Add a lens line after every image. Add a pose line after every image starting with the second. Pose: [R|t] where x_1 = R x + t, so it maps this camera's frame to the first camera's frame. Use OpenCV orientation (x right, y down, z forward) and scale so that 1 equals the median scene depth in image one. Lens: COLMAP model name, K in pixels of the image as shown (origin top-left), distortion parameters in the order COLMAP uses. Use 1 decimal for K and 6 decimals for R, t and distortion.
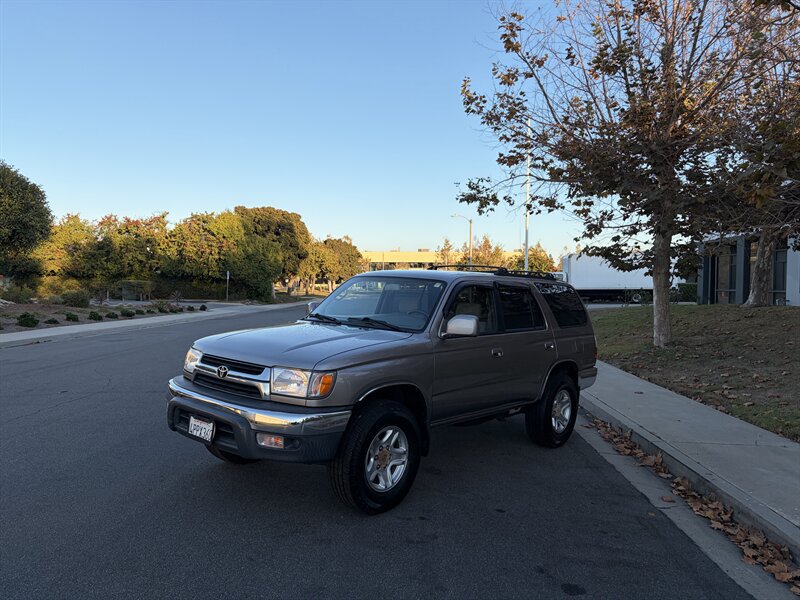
lens RADIAL K [[604.5, 0, 397.7], [0, 604.5, 297.1], [0, 0, 1]] dist [0.055567, -0.054174]
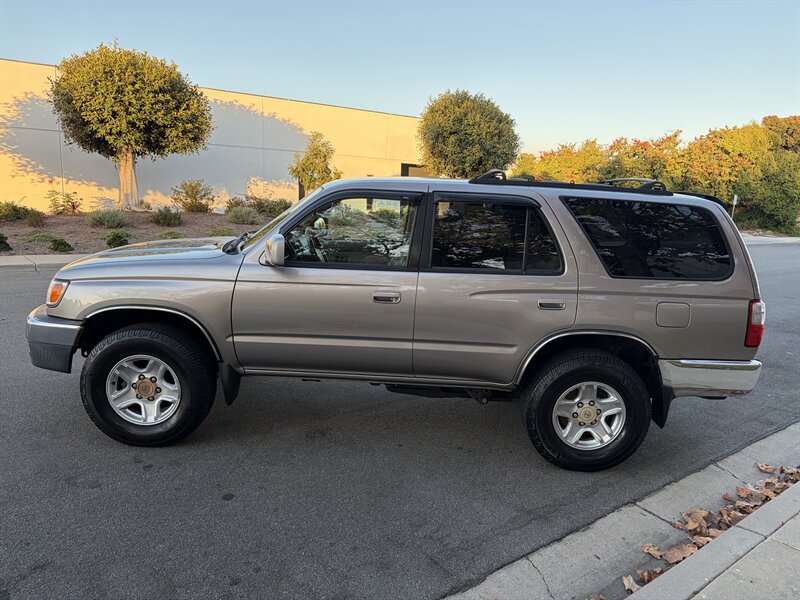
lens RADIAL K [[604.5, 0, 399.7], [0, 604.5, 300.9], [0, 0, 1]] dist [0.055567, -0.054174]
pose [[0.653165, 0.134970, -0.745090, 0.270354], [-0.039830, 0.988748, 0.144192, -0.001047], [0.756167, -0.064505, 0.651191, 0.223821]]
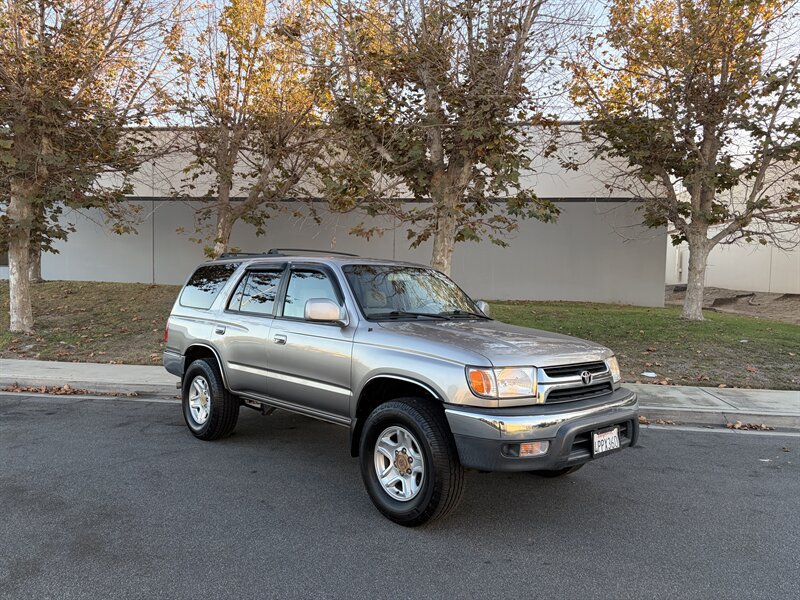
lens RADIAL K [[604.5, 0, 401.1], [0, 604.5, 303.9], [0, 0, 1]] dist [0.055567, -0.054174]
pose [[0.106036, -0.063910, 0.992306, -0.378062], [0.000031, 0.997933, 0.064269, -0.014369], [-0.994362, -0.006784, 0.105819, 0.367127]]
